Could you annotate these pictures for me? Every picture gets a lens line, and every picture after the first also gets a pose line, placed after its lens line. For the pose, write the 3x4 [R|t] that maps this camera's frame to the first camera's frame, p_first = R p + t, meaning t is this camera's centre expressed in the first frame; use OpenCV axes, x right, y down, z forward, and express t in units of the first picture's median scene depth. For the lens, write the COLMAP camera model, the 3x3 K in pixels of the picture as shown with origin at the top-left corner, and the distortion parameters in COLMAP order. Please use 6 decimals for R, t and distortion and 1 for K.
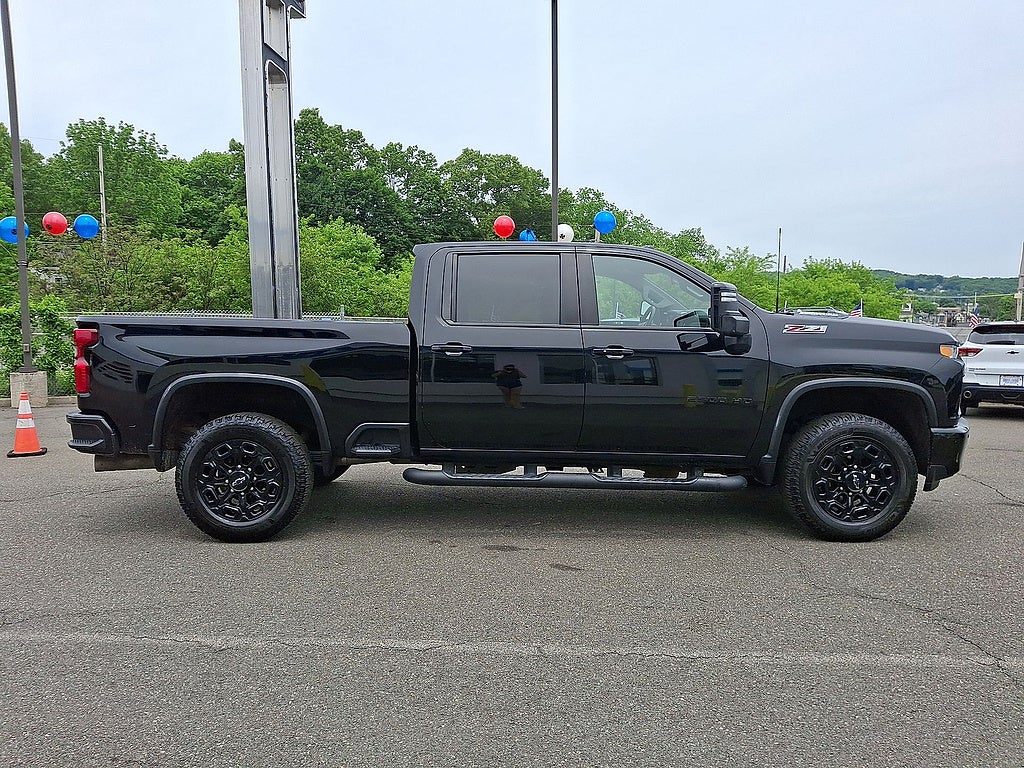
lens RADIAL K [[780.9, 0, 512.0], [0, 780.9, 384.0], [0, 0, 1]] dist [0.132077, -0.281071]
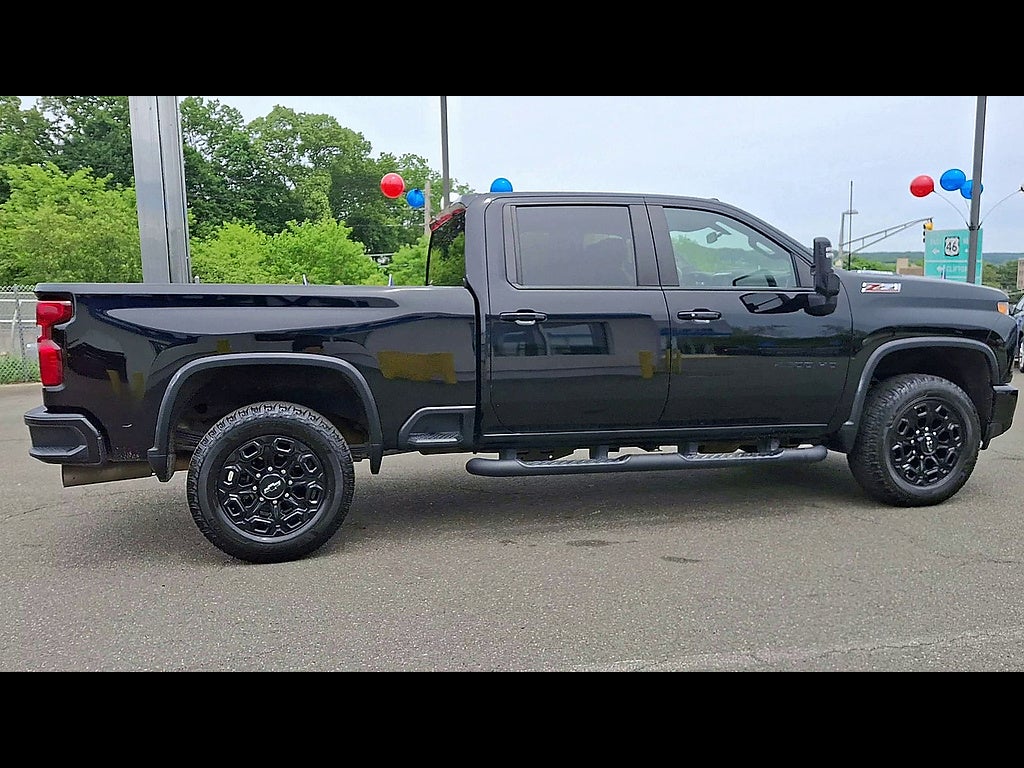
lens RADIAL K [[814.0, 0, 512.0], [0, 814.0, 384.0], [0, 0, 1]] dist [0.092108, -0.178465]
pose [[0.973859, -0.040010, 0.223601, -0.286141], [0.033612, 0.998911, 0.032347, -0.000790], [-0.224652, -0.023986, 0.974144, 0.131074]]
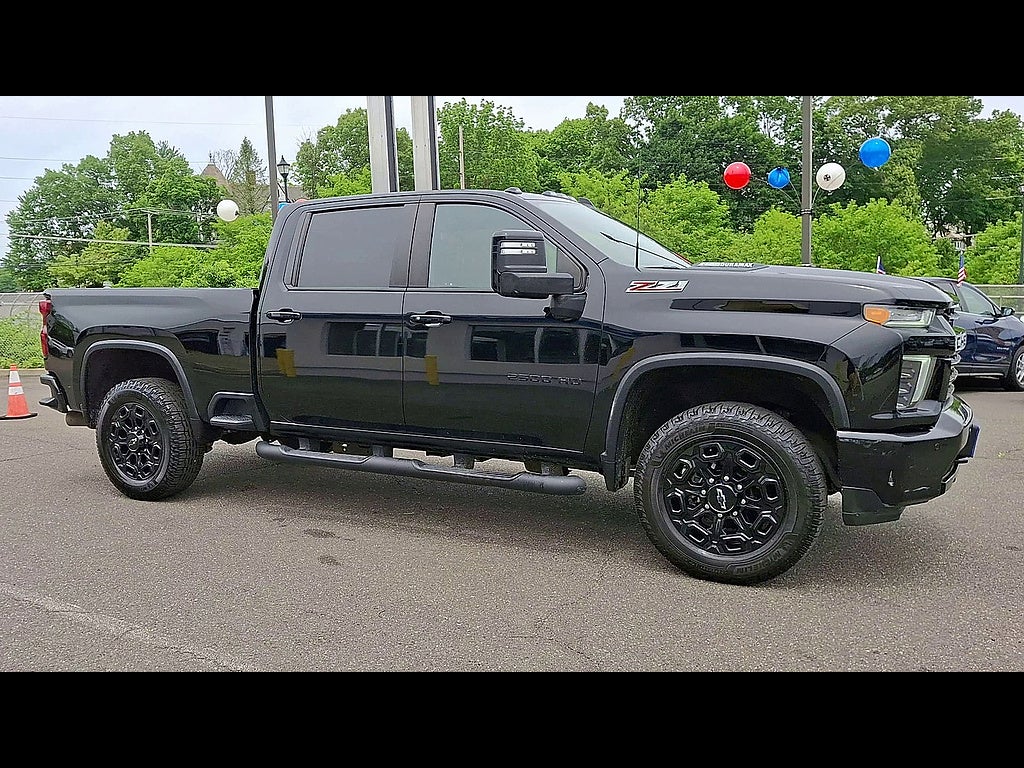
lens RADIAL K [[857.4, 0, 468.1], [0, 857.4, 383.6], [0, 0, 1]] dist [0.113864, -0.211486]
pose [[0.867087, 0.032068, -0.497124, 0.616683], [-0.019399, 0.999343, 0.030628, 0.000006], [0.497779, -0.016914, 0.867139, 0.209666]]
